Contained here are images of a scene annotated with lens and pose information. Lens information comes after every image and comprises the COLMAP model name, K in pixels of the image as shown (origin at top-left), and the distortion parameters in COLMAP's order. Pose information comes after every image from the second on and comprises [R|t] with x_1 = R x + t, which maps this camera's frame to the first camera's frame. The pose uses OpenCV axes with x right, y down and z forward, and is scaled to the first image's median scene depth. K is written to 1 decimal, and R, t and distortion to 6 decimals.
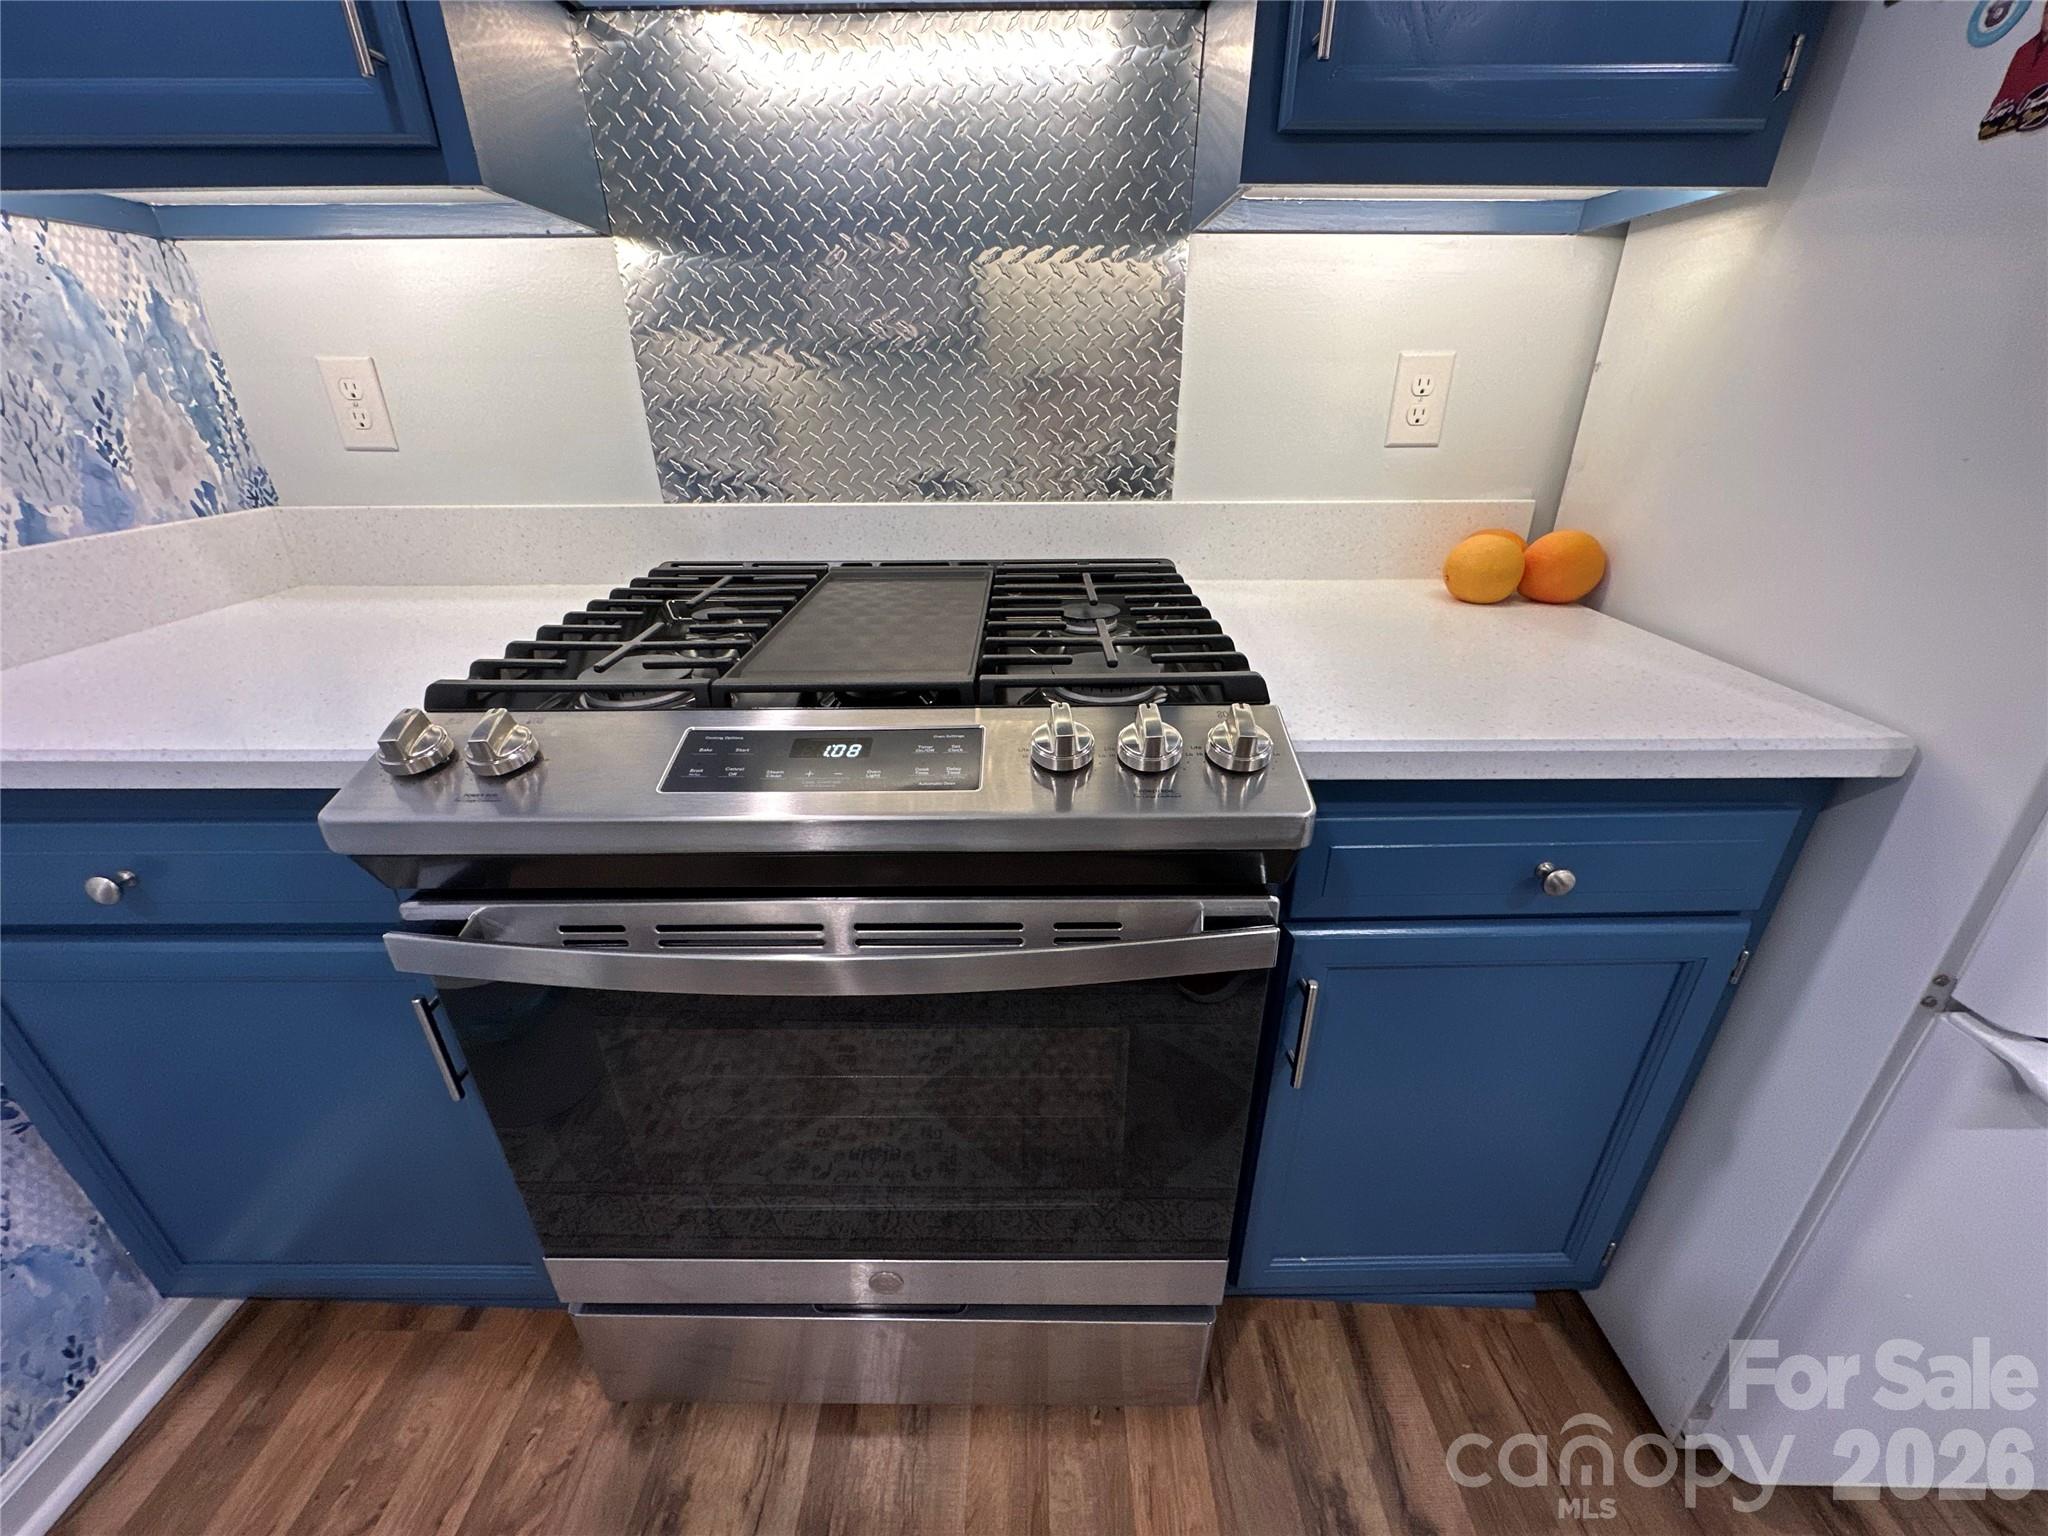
lens RADIAL K [[819.1, 0, 1023.7], [0, 819.1, 768.5], [0, 0, 1]] dist [-0.000024, -0.000368]
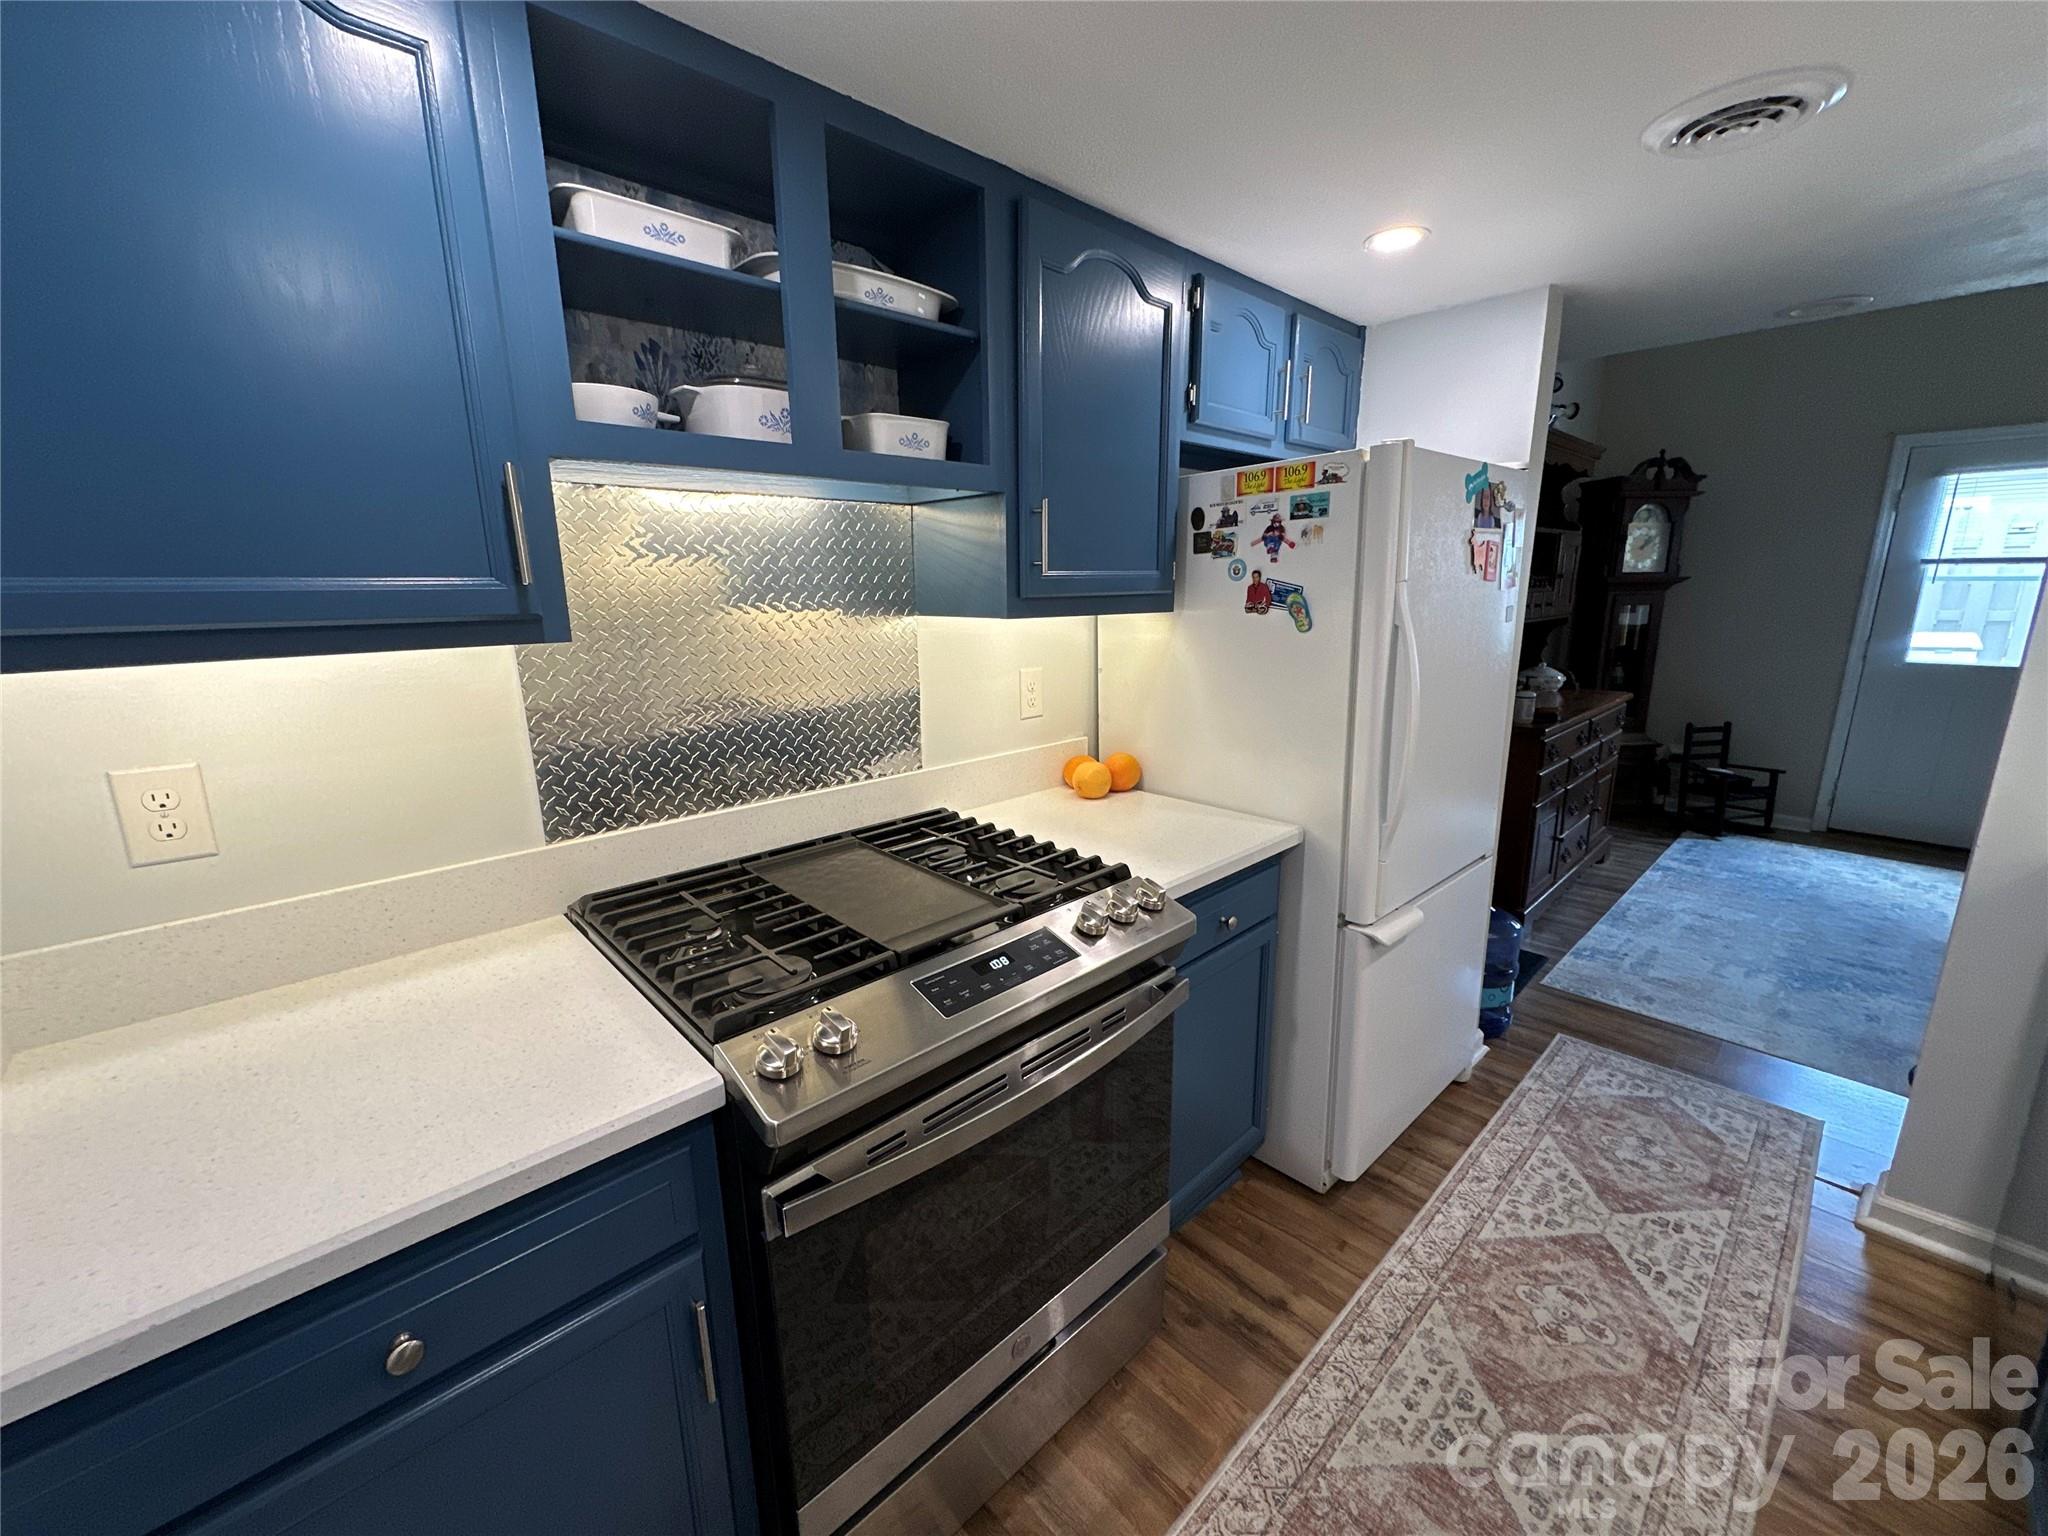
lens RADIAL K [[819.1, 0, 1022.5], [0, 819.1, 774.2], [0, 0, 1]] dist [-0.000024, -0.000368]
pose [[0.723174, -0.161201, 0.671591, -1.127953], [0.302966, 0.947874, -0.098720, -0.187613], [-0.620670, 0.274861, 0.734316, -0.345104]]
